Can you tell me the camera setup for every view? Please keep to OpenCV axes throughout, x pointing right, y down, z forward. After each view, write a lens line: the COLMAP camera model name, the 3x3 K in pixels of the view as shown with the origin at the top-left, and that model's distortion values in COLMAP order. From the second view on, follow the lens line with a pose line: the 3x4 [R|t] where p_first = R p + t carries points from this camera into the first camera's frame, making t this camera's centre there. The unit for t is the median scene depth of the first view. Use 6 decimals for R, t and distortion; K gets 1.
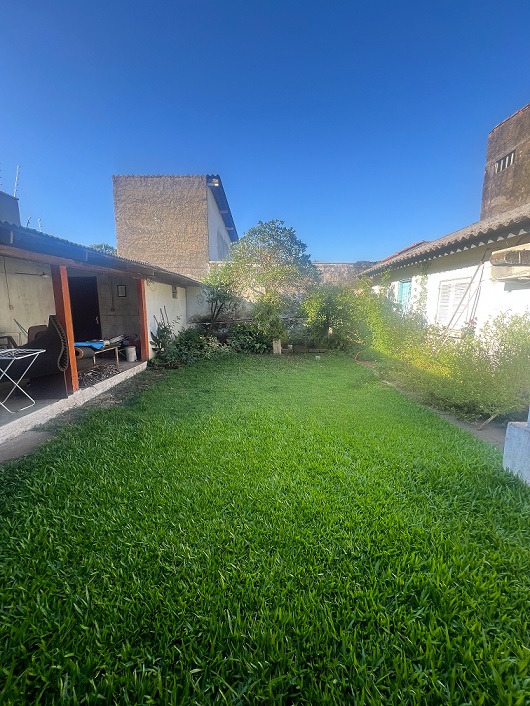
lens RADIAL K [[284.4, 0, 262.5], [0, 284.4, 351.2], [0, 0, 1]] dist [-0.001386, 0.000294]
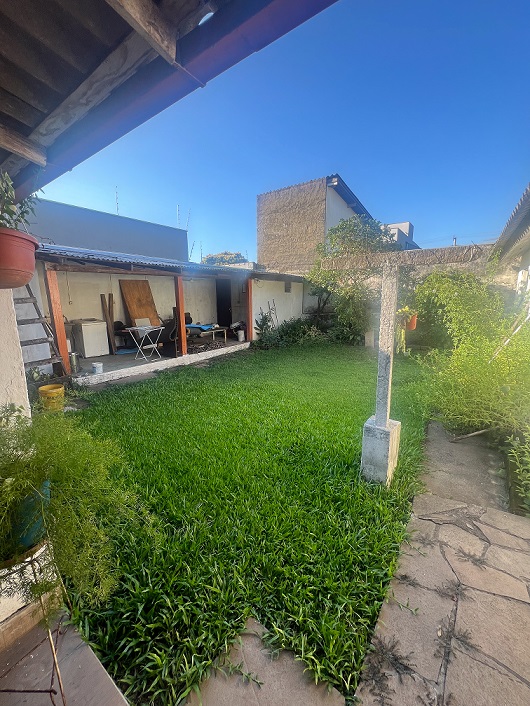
lens RADIAL K [[284.4, 0, 267.7], [0, 284.4, 351.6], [0, 0, 1]] dist [-0.001386, 0.000294]
pose [[0.820853, 0.098887, -0.562514, 0.471155], [-0.077173, 0.995069, 0.062312, -0.010671], [0.565902, -0.007738, 0.824436, -0.040343]]
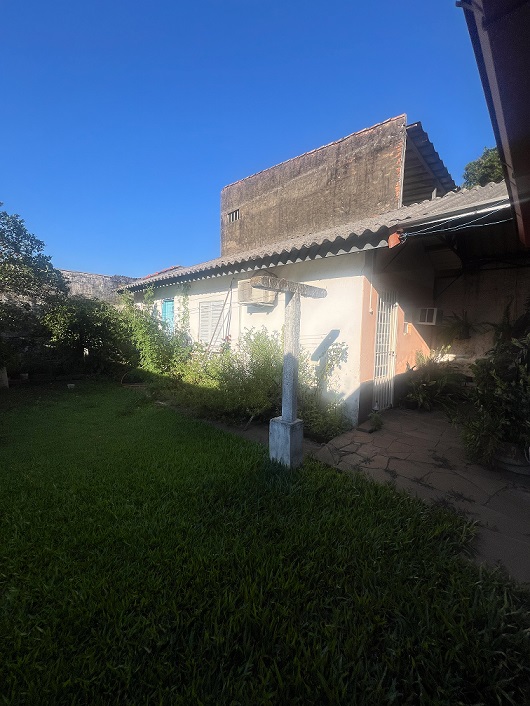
lens RADIAL K [[284.4, 0, 269.0], [0, 284.4, 351.1], [0, 0, 1]] dist [-0.001386, 0.000294]
pose [[0.686358, -0.039916, 0.726168, 0.002276], [0.090186, 0.995457, -0.030523, -0.000405], [-0.721650, 0.086440, 0.686840, 0.067691]]
